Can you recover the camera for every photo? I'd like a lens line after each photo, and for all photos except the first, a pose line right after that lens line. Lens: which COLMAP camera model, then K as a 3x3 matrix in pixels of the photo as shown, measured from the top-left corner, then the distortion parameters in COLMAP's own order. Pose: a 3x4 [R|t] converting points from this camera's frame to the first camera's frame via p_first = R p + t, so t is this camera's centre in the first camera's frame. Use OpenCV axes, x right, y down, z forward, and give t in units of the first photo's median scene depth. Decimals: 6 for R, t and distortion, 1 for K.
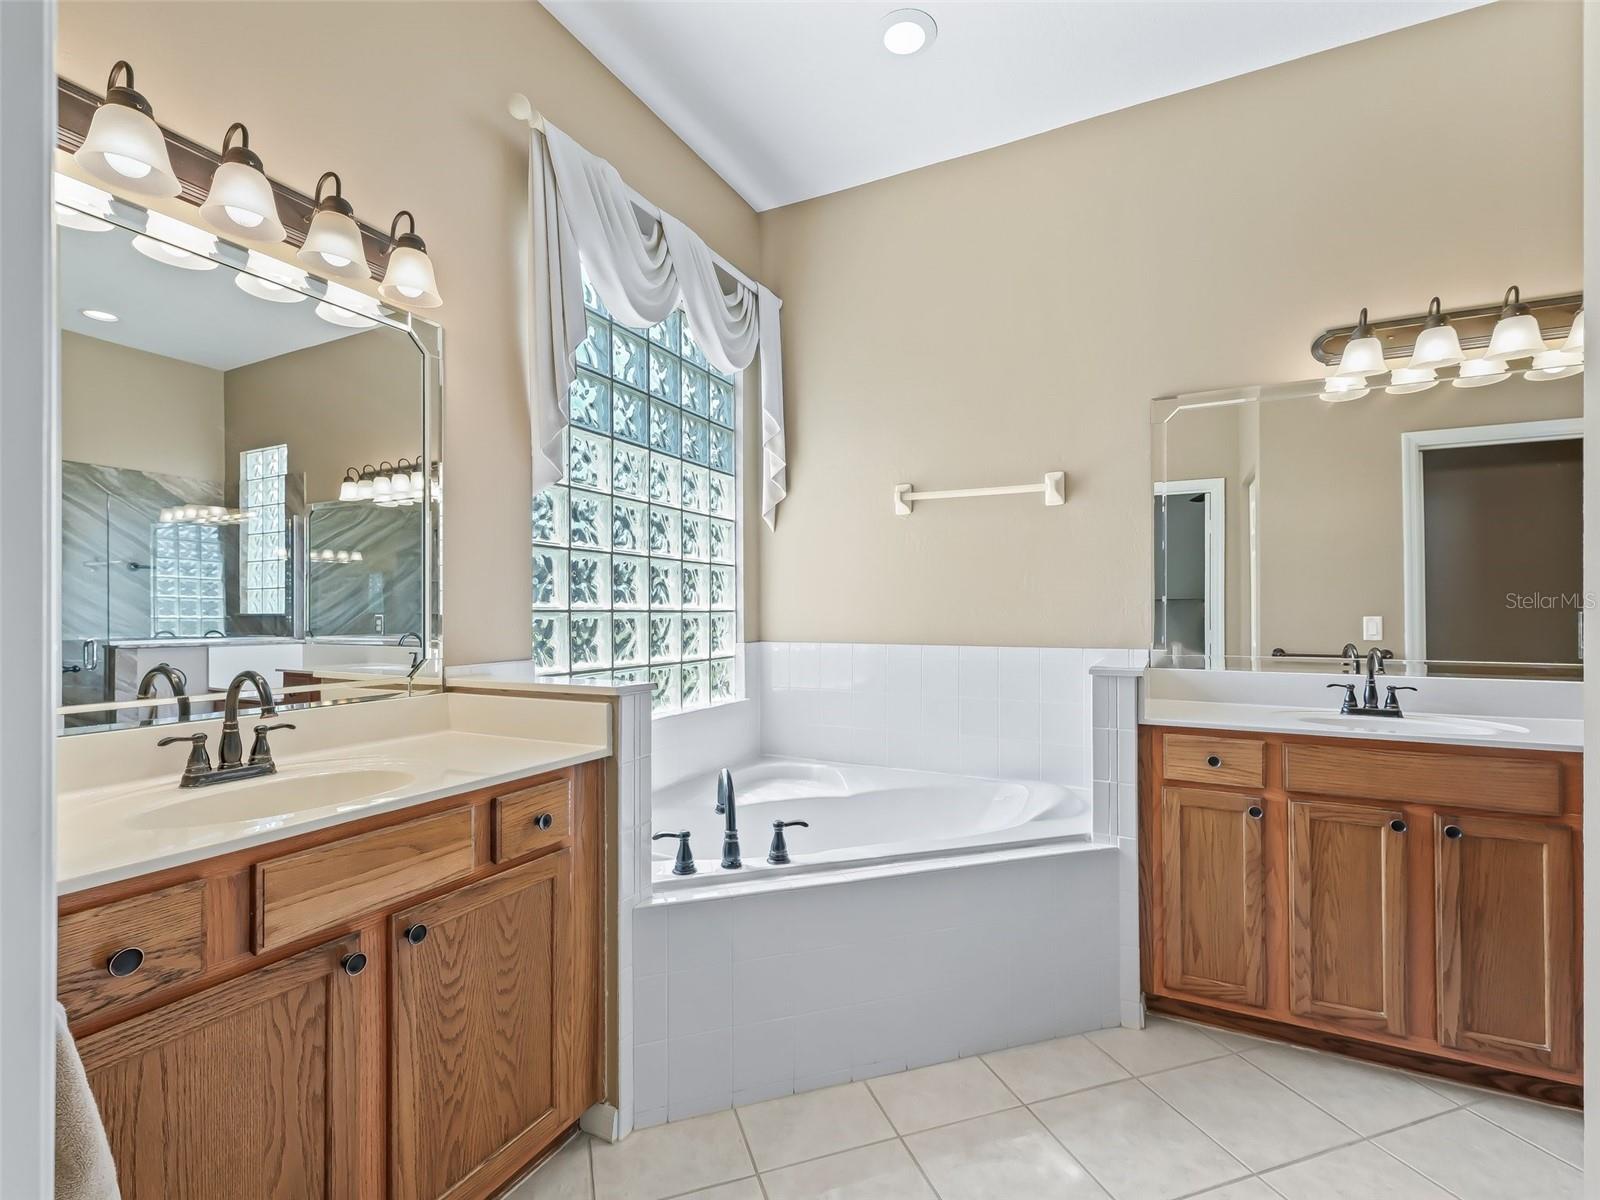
lens RADIAL K [[729.7, 0, 800.0], [0, 729.7, 600.0], [0, 0, 1]] dist [-0.002119, -0.000601]
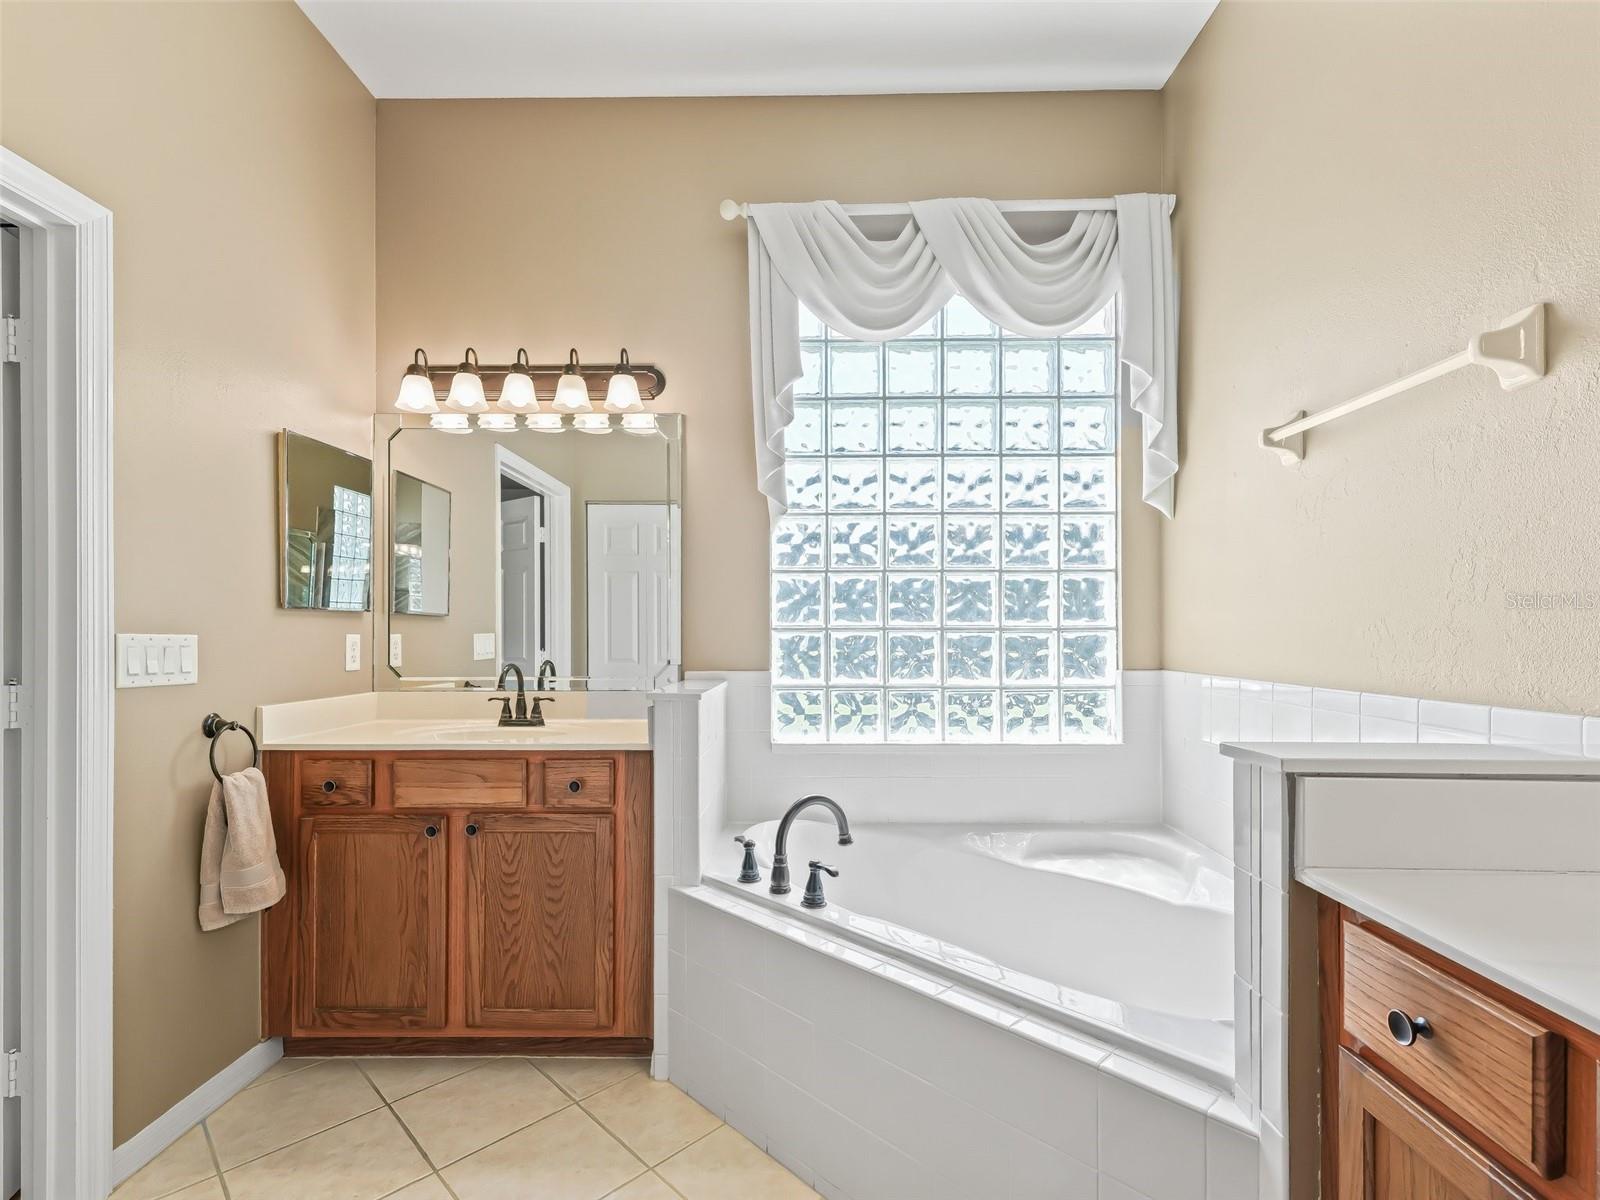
lens RADIAL K [[746.0, 0, 800.0], [0, 746.0, 623.6], [0, 0, 1]] dist [0.001372, -0.000116]
pose [[0.440474, -0.008527, -0.897725, 1.051178], [0.013804, 0.999901, -0.002725, 0.015220], [0.897659, -0.011191, 0.440548, 0.766898]]
